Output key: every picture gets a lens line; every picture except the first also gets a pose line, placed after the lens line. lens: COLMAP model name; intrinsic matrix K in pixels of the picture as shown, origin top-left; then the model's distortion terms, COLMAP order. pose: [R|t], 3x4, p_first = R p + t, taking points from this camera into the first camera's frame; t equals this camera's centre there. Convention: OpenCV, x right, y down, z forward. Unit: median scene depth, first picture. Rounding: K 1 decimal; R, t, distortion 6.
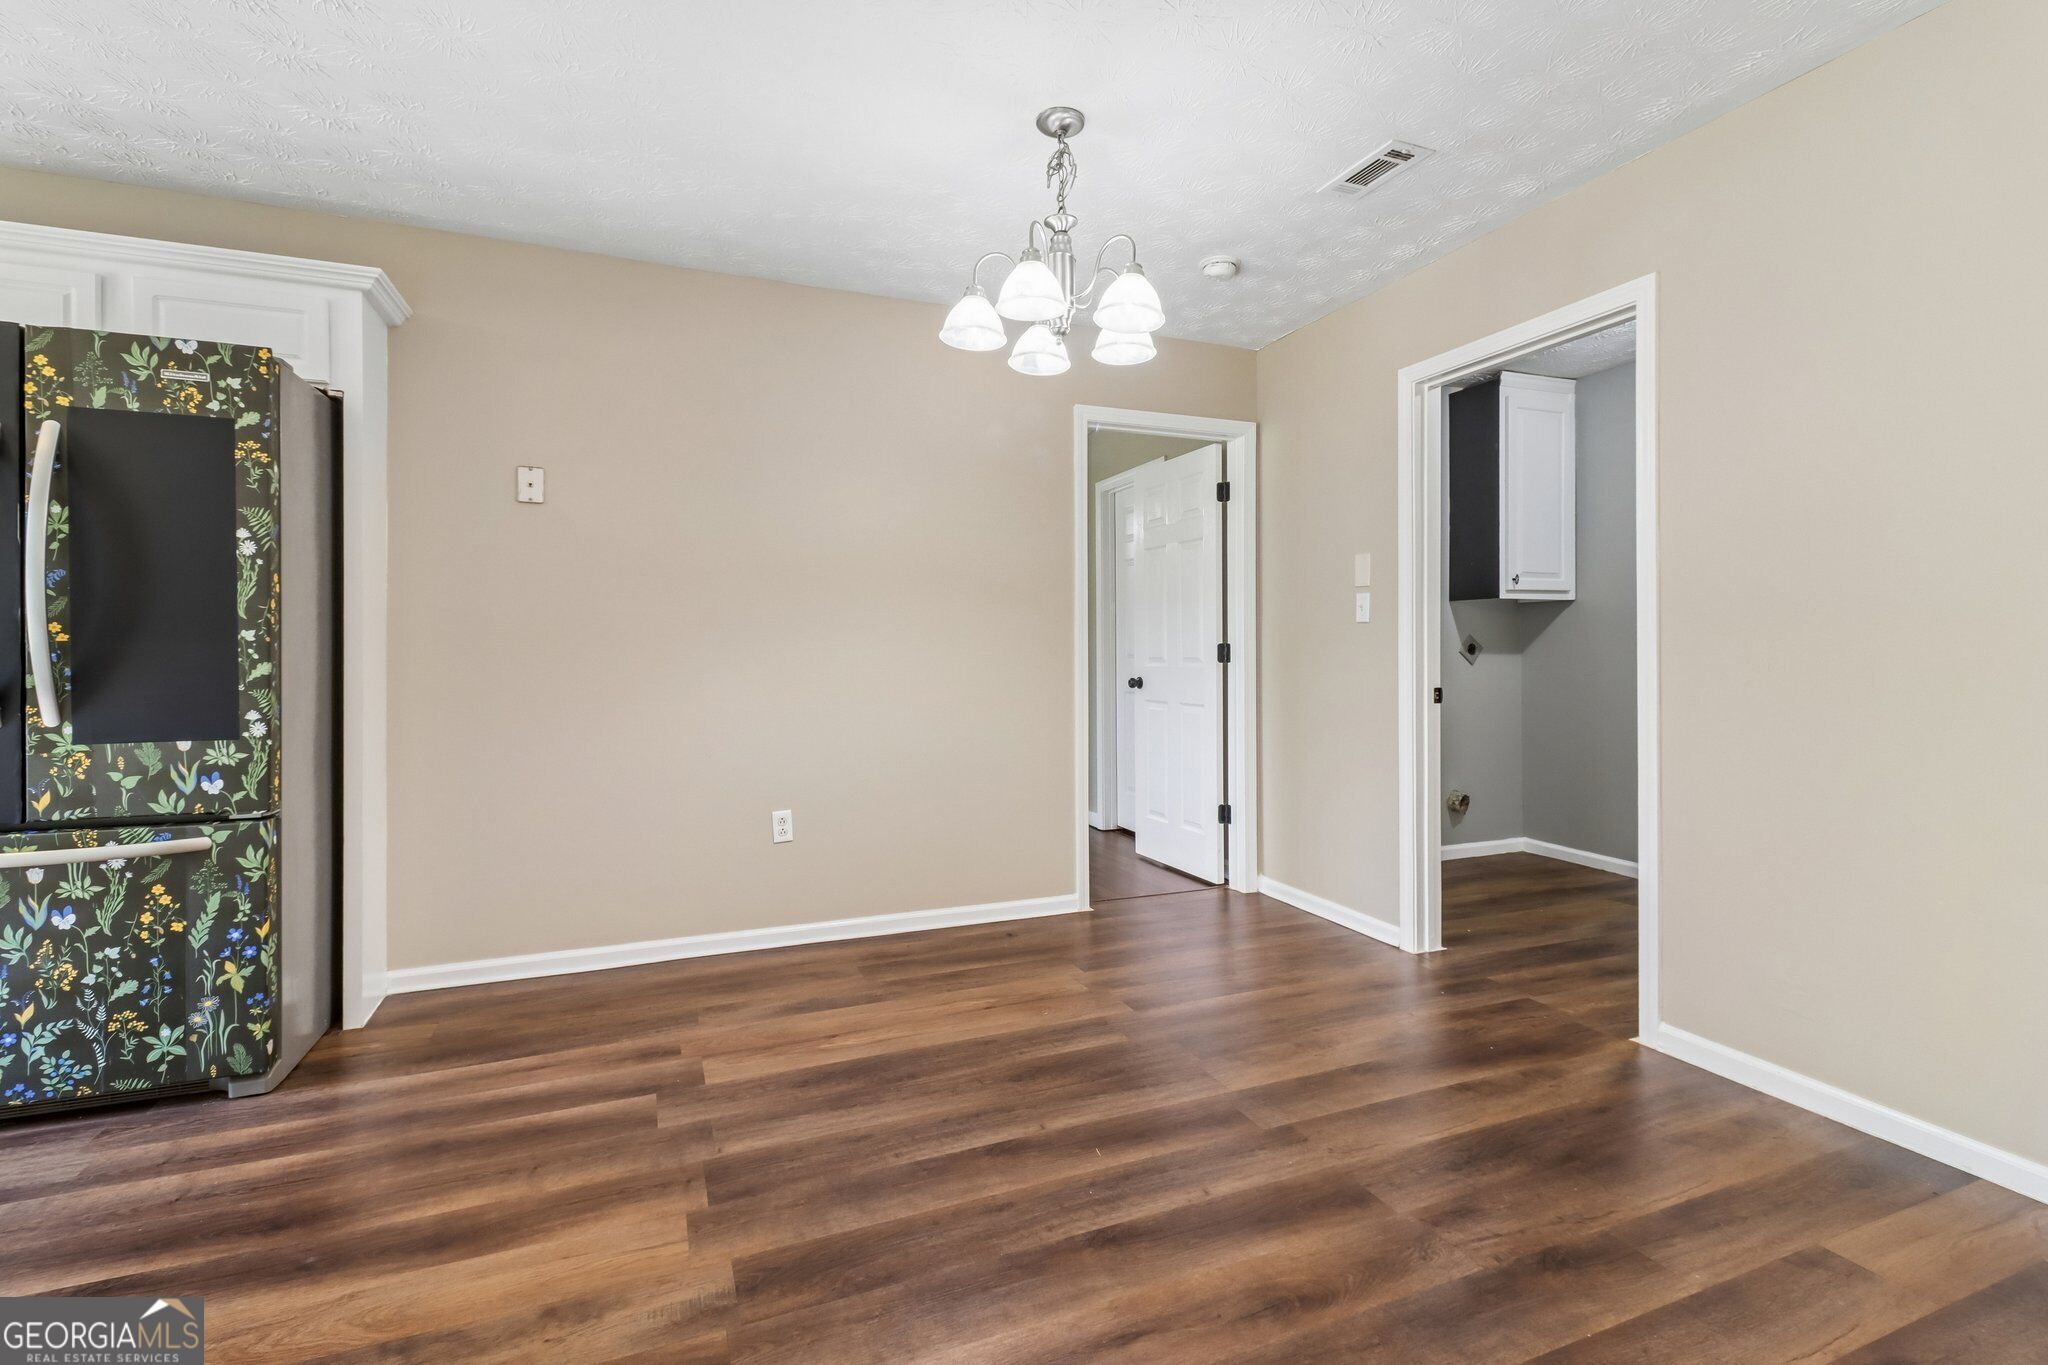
lens RADIAL K [[944.2, 0, 1024.3], [0, 944.2, 652.7], [0, 0, 1]] dist [0.020157, -0.012033]
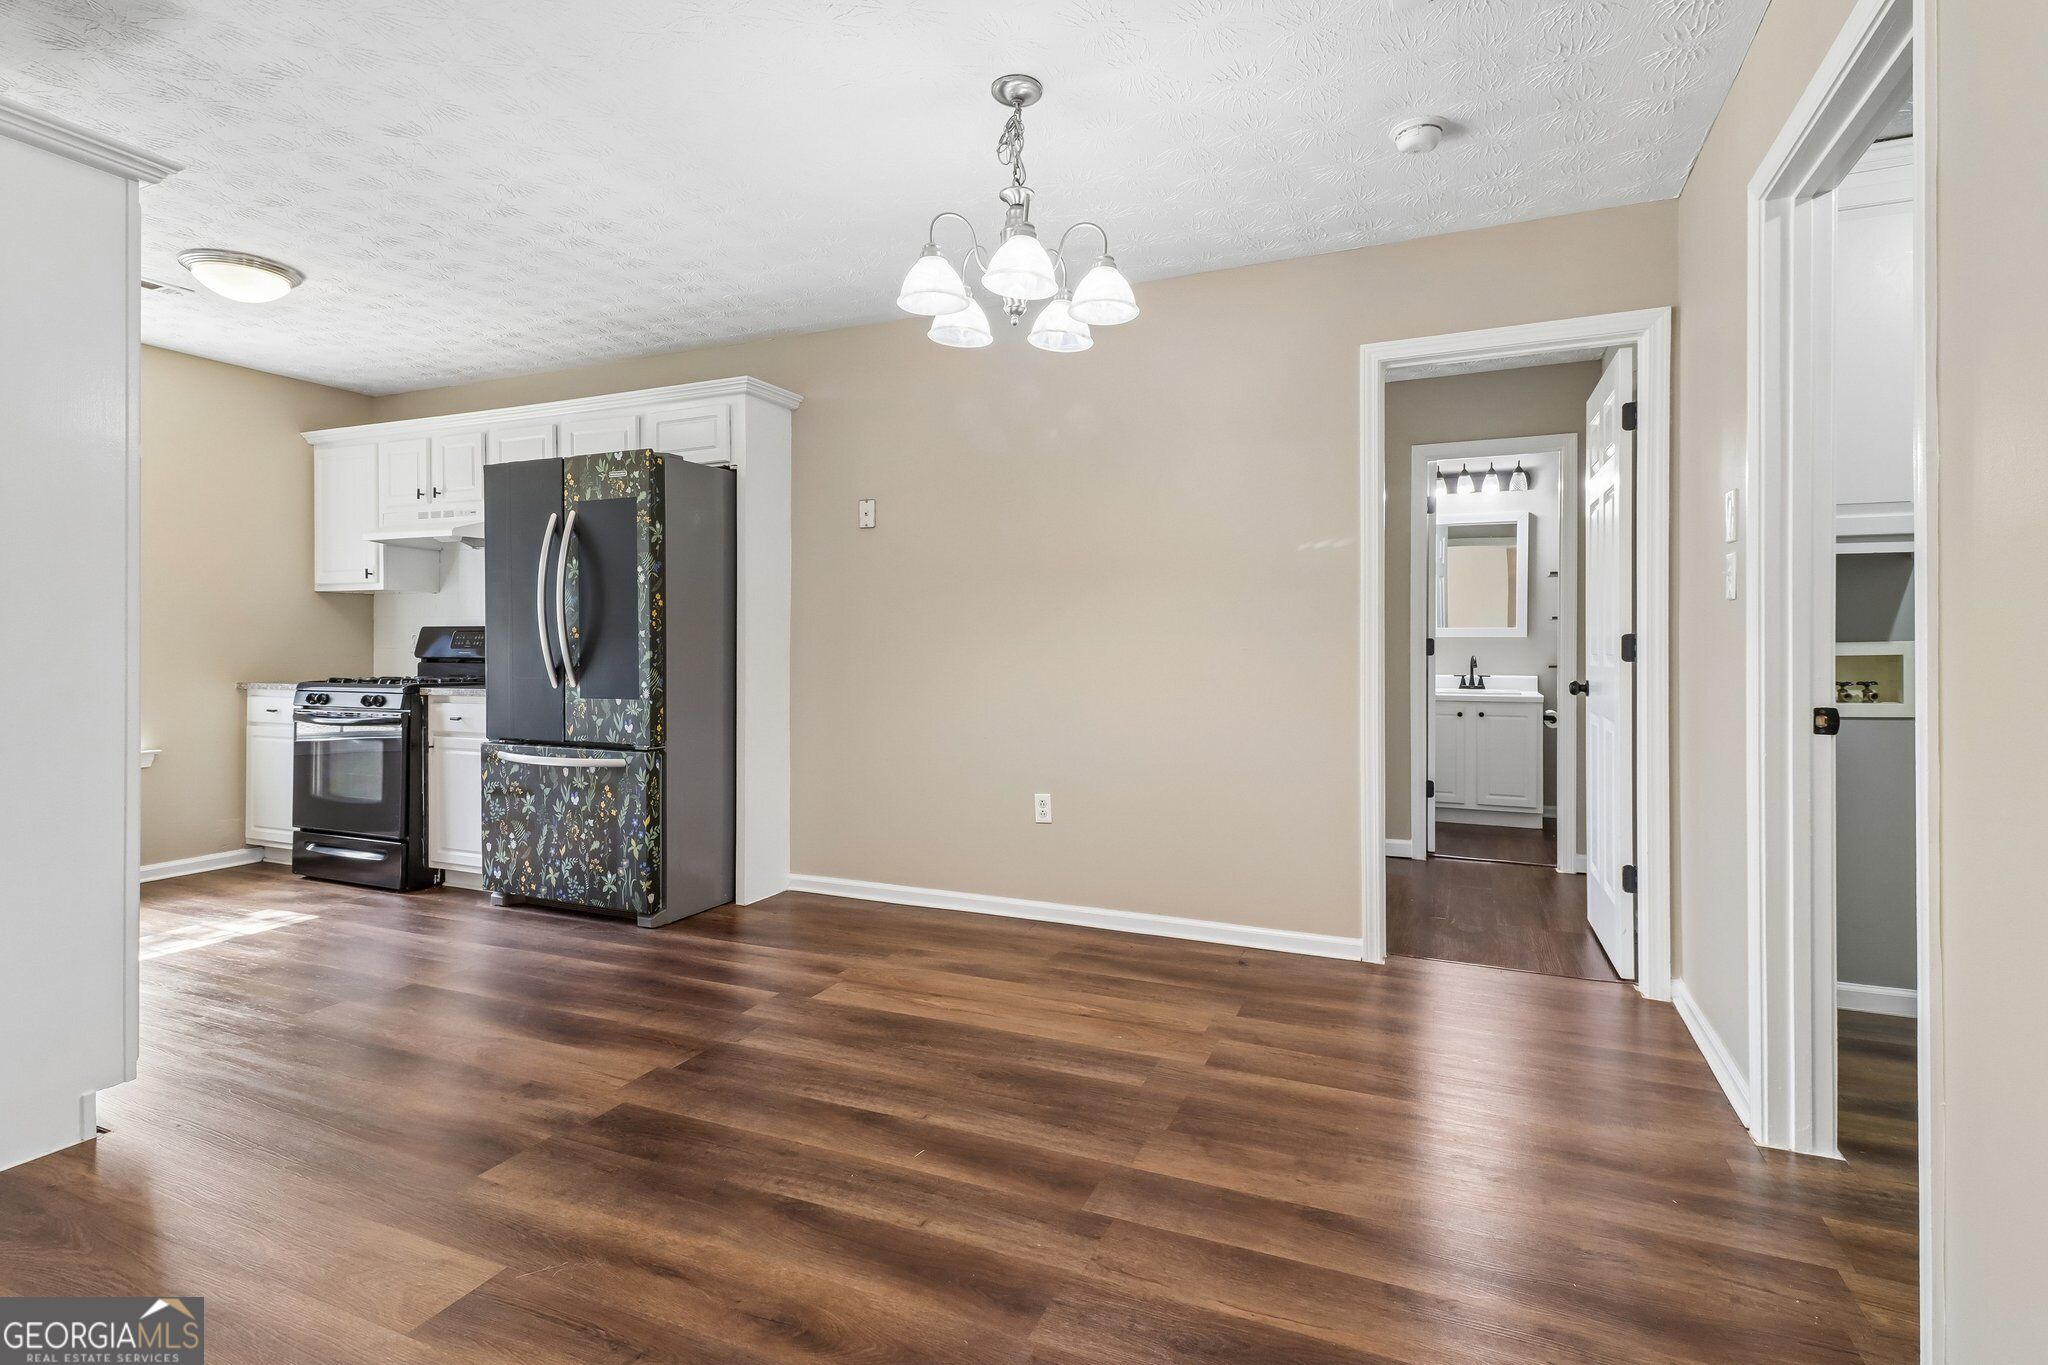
lens RADIAL K [[973.6, 0, 1025.0], [0, 973.6, 646.1], [0, 0, 1]] dist [0.023440, -0.009085]
pose [[0.696429, 0.002469, -0.717622, 0.687190], [-0.003021, 0.999995, 0.000509, -0.000182], [0.717620, 0.001814, 0.696433, 0.289022]]
